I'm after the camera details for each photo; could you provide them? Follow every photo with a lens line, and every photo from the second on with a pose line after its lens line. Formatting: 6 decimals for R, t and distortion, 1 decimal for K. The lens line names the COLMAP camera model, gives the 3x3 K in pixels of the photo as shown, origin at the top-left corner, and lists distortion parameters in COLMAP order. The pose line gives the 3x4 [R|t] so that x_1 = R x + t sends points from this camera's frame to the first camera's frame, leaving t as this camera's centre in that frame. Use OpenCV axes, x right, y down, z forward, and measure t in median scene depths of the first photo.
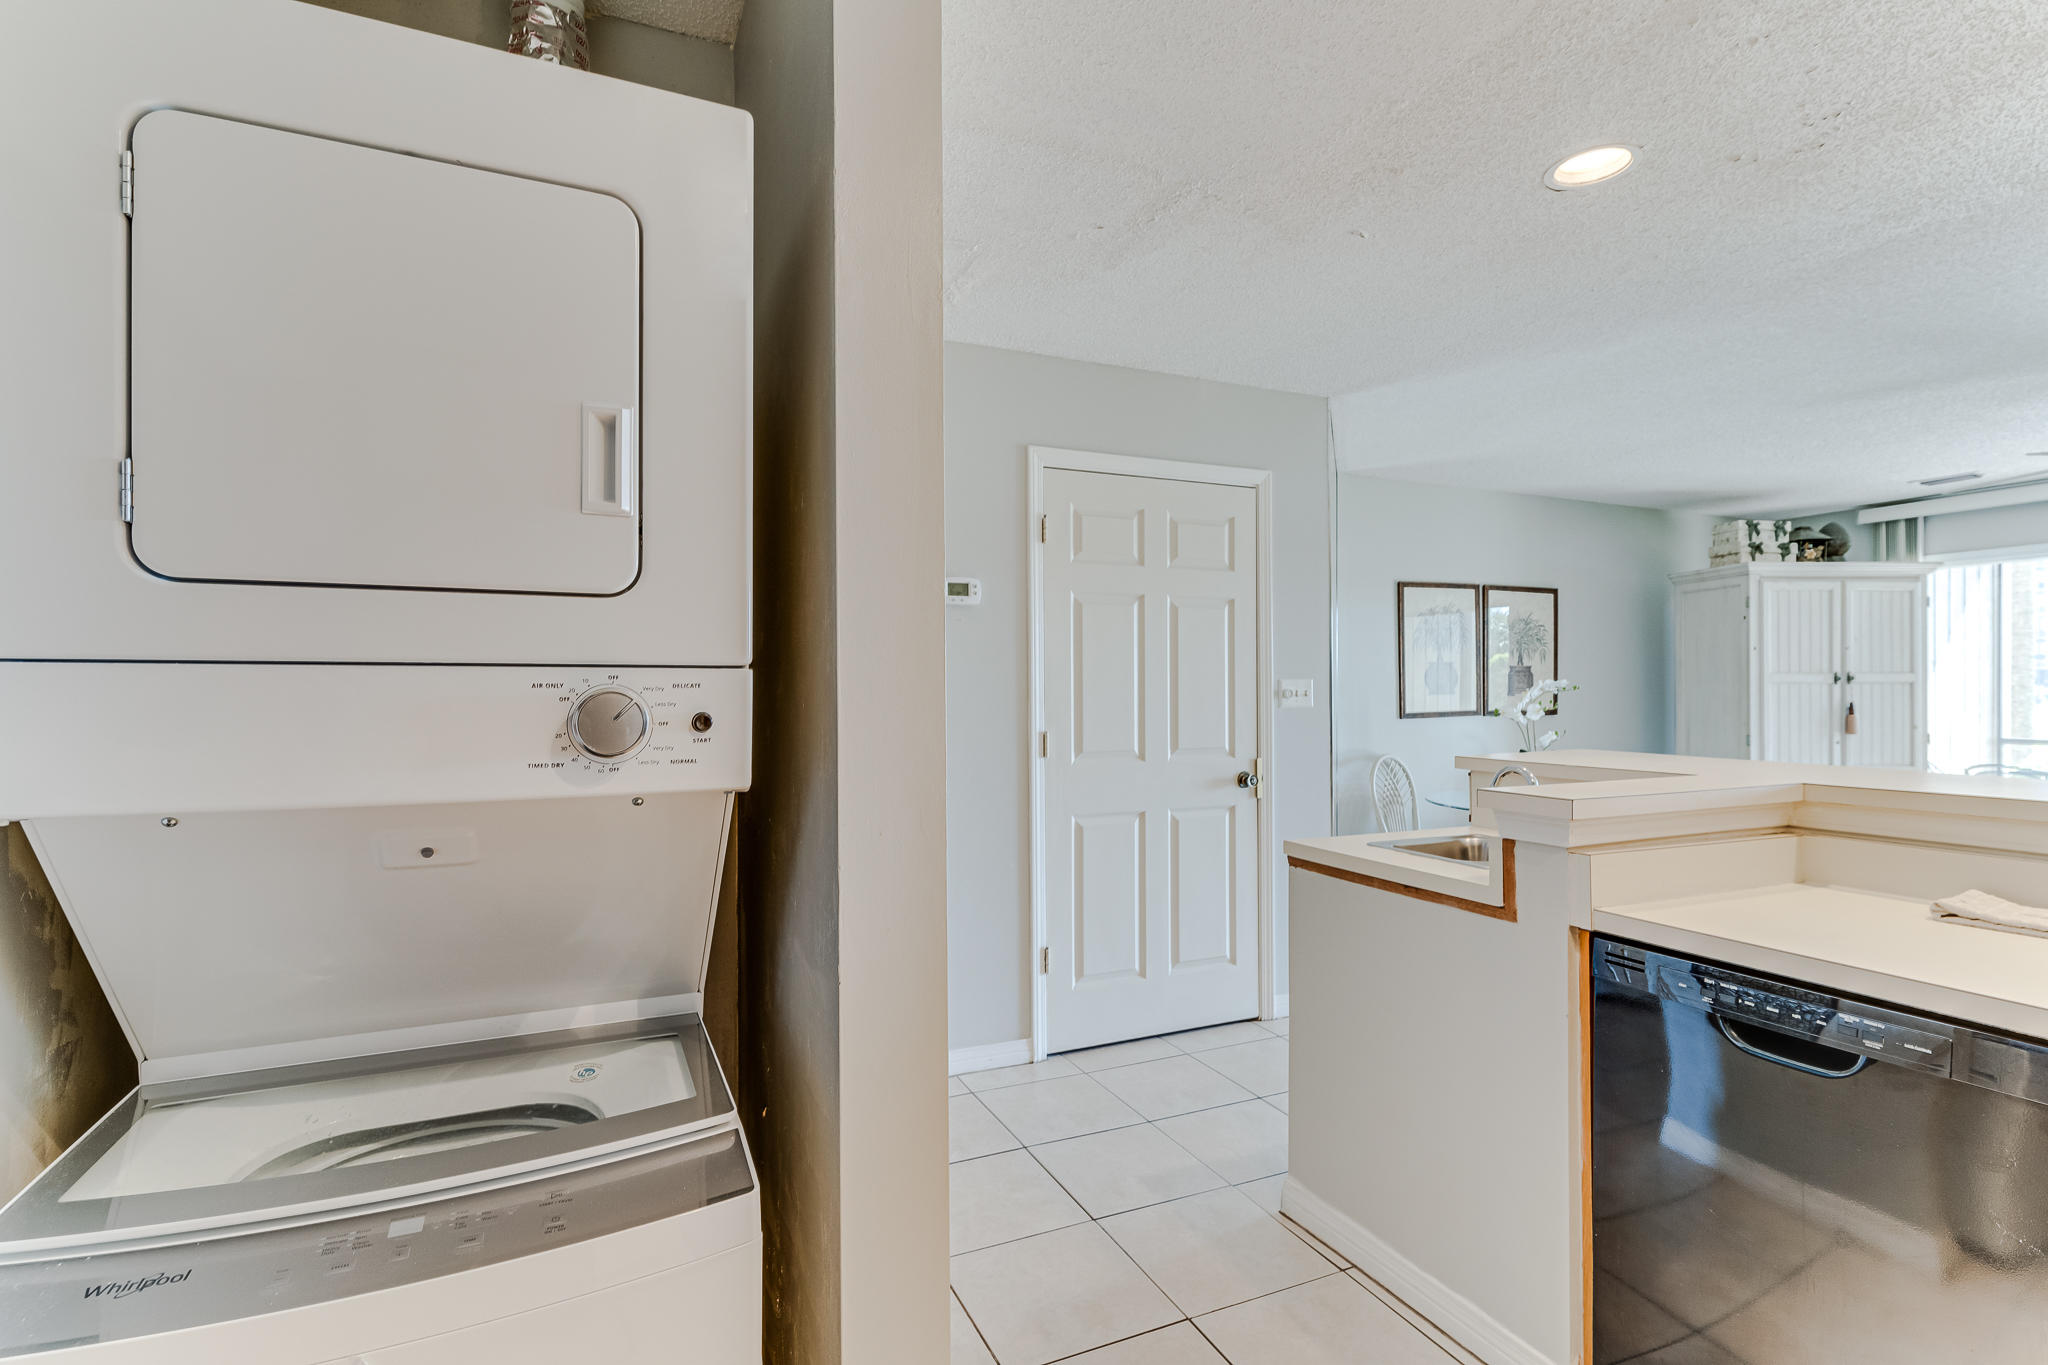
lens RADIAL K [[955.9, 0, 1024.0], [0, 955.9, 682.5], [0, 0, 1]] dist [0.001596, 0.000333]
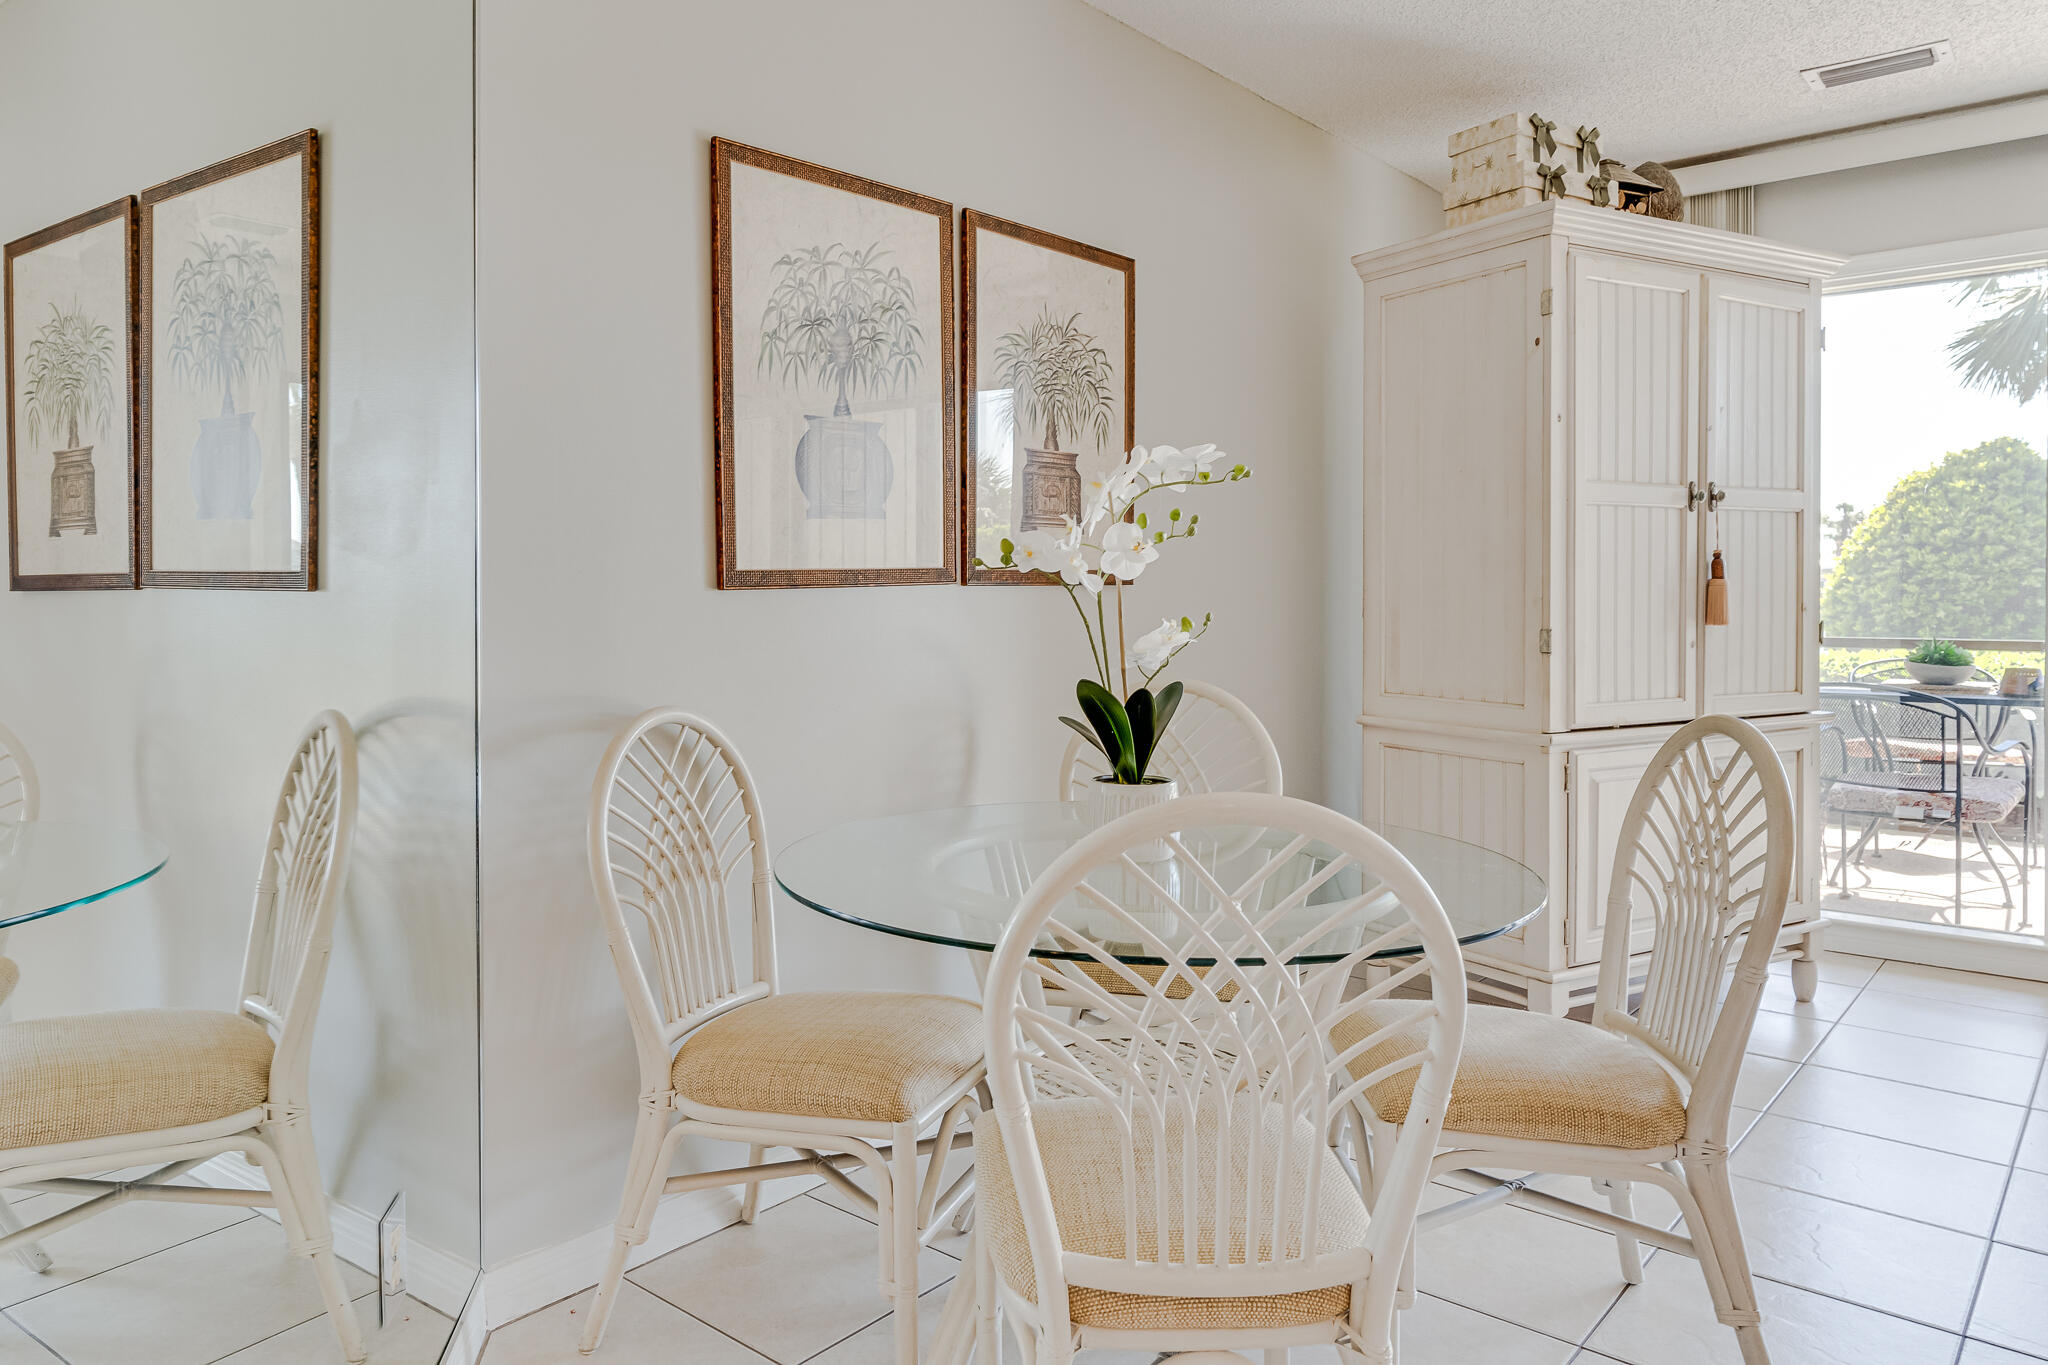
lens RADIAL K [[1403.7, 0, 912.4], [0, 1403.7, 604.4], [0, 0, 1]] dist [-0.003147, -0.002838]
pose [[0.914129, -0.003783, 0.405406, 0.263212], [-0.001745, 0.999911, 0.013264, 0.036465], [-0.405420, -0.012832, 0.914040, 0.553624]]
